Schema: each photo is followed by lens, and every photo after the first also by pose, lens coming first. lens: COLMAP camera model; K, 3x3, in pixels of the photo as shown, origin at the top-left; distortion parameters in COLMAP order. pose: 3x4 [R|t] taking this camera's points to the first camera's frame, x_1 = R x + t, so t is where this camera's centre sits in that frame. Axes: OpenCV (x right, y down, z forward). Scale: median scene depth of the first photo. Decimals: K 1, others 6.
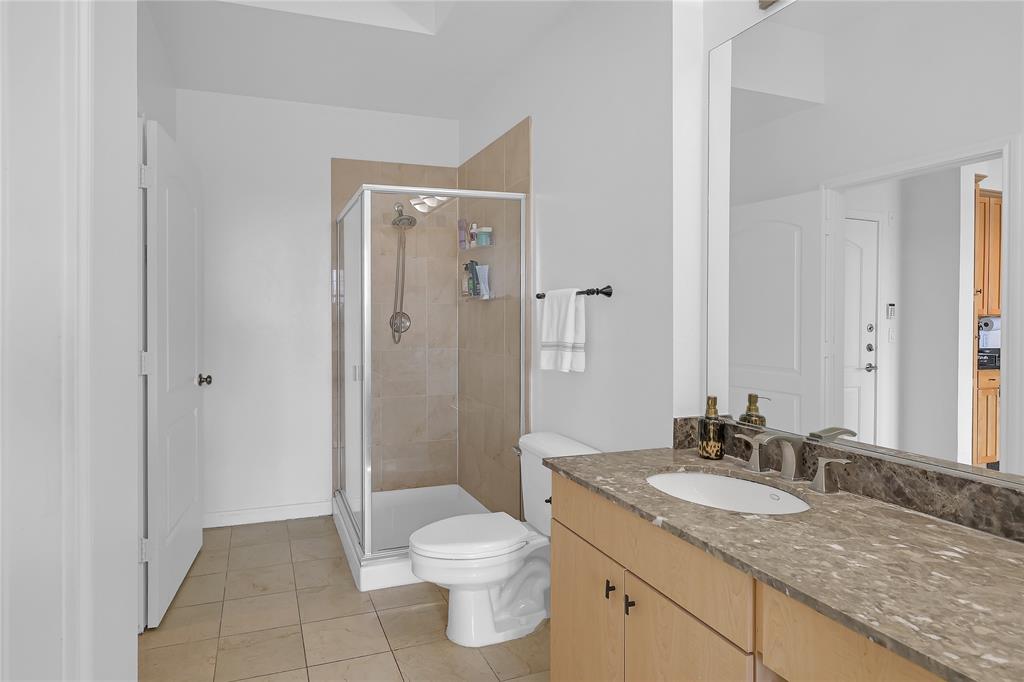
lens RADIAL K [[576.6, 0, 454.7], [0, 576.6, 306.8], [0, 0, 1]] dist [-0.001587, 0.001794]
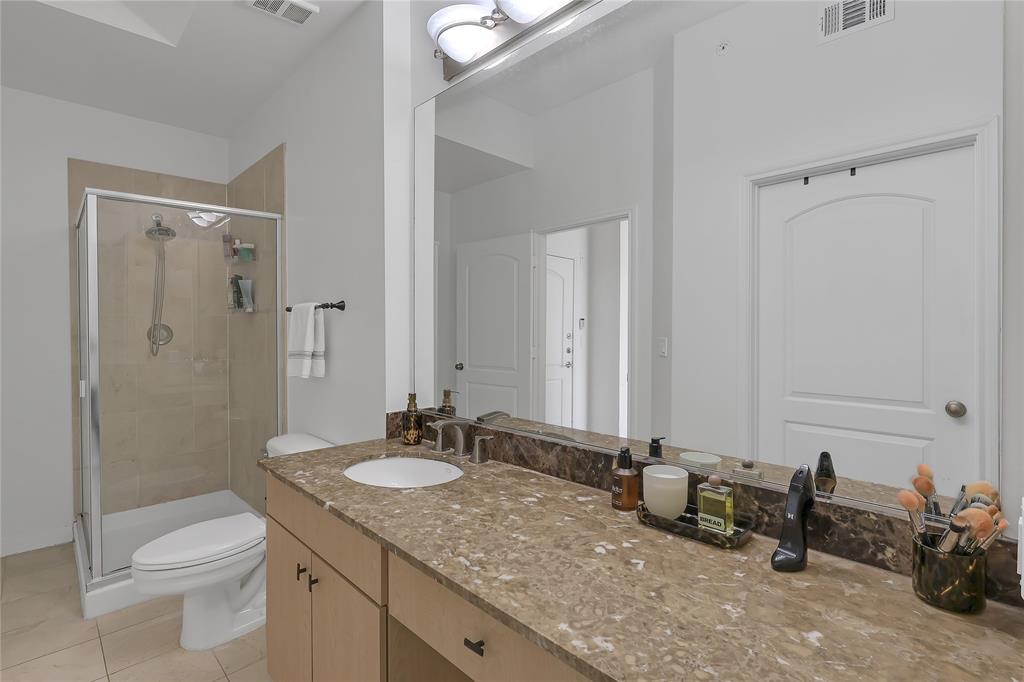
lens RADIAL K [[493.4, 0, 496.0], [0, 493.4, 325.2], [0, 0, 1]] dist [-0.000467, 0.000822]
pose [[0.910319, -0.000002, 0.413907, 0.171433], [-0.003760, 0.999959, 0.008274, 0.003226], [-0.413890, -0.009089, 0.910281, -0.016177]]
